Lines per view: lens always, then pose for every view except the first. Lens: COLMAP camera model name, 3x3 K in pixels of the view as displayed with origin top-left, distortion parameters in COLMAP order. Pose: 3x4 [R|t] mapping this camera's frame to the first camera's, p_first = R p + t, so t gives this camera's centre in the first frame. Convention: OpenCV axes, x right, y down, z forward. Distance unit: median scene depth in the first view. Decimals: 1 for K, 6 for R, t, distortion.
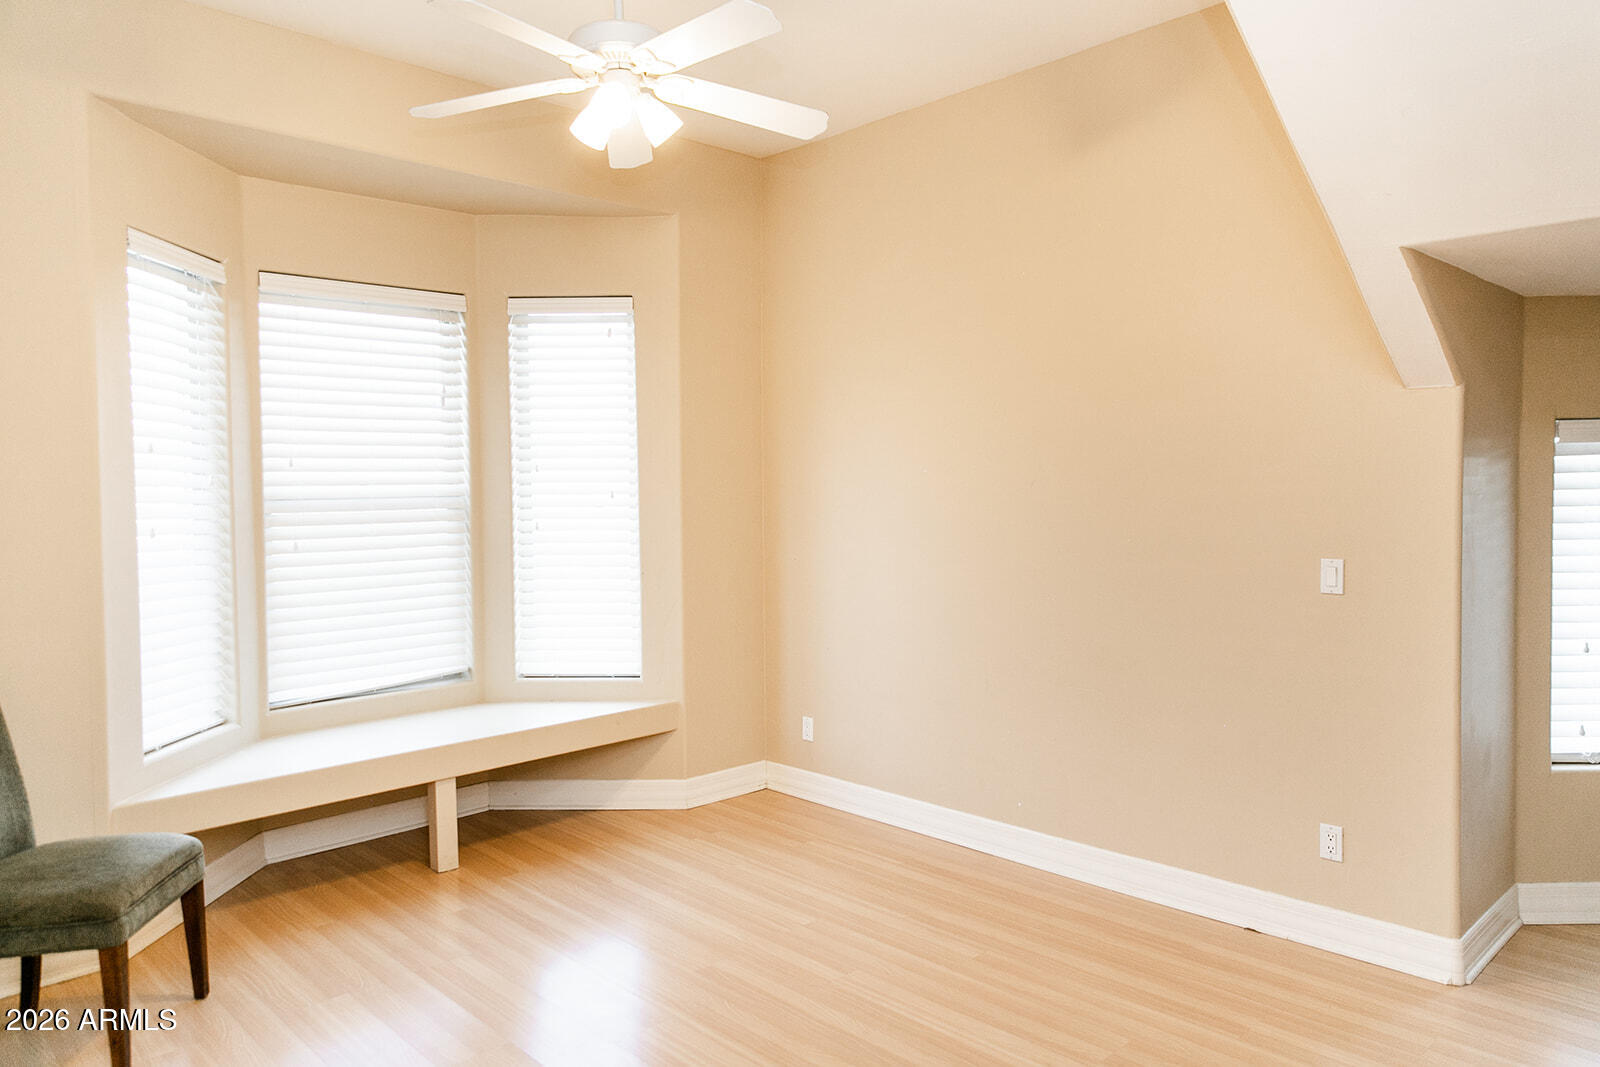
lens RADIAL K [[1069.7, 0, 778.1], [0, 1069.7, 533.3], [0, 0, 1]] dist [0.008527, 0.001725]
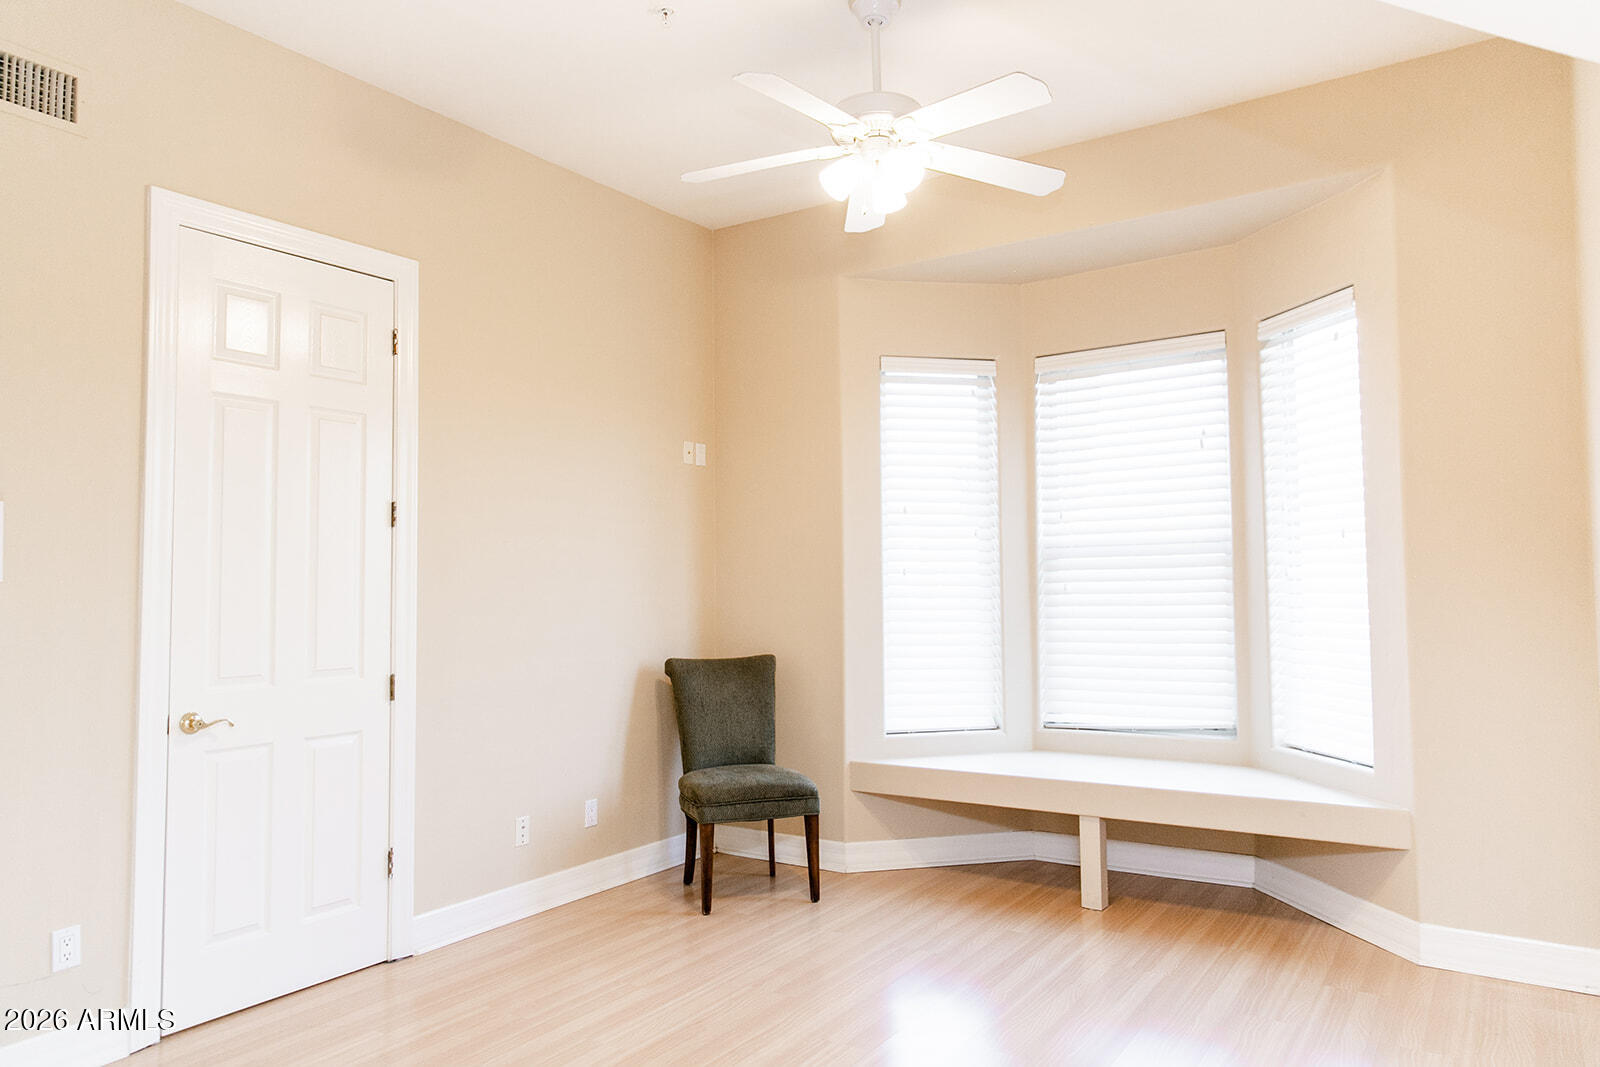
lens RADIAL K [[1069.7, 0, 778.1], [0, 1069.7, 533.3], [0, 0, 1]] dist [0.008527, 0.001725]
pose [[0.218857, -0.026149, -0.975406, 0.597280], [-0.017815, 0.999367, -0.030789, -0.005889], [0.975594, 0.024115, 0.218253, 0.450031]]
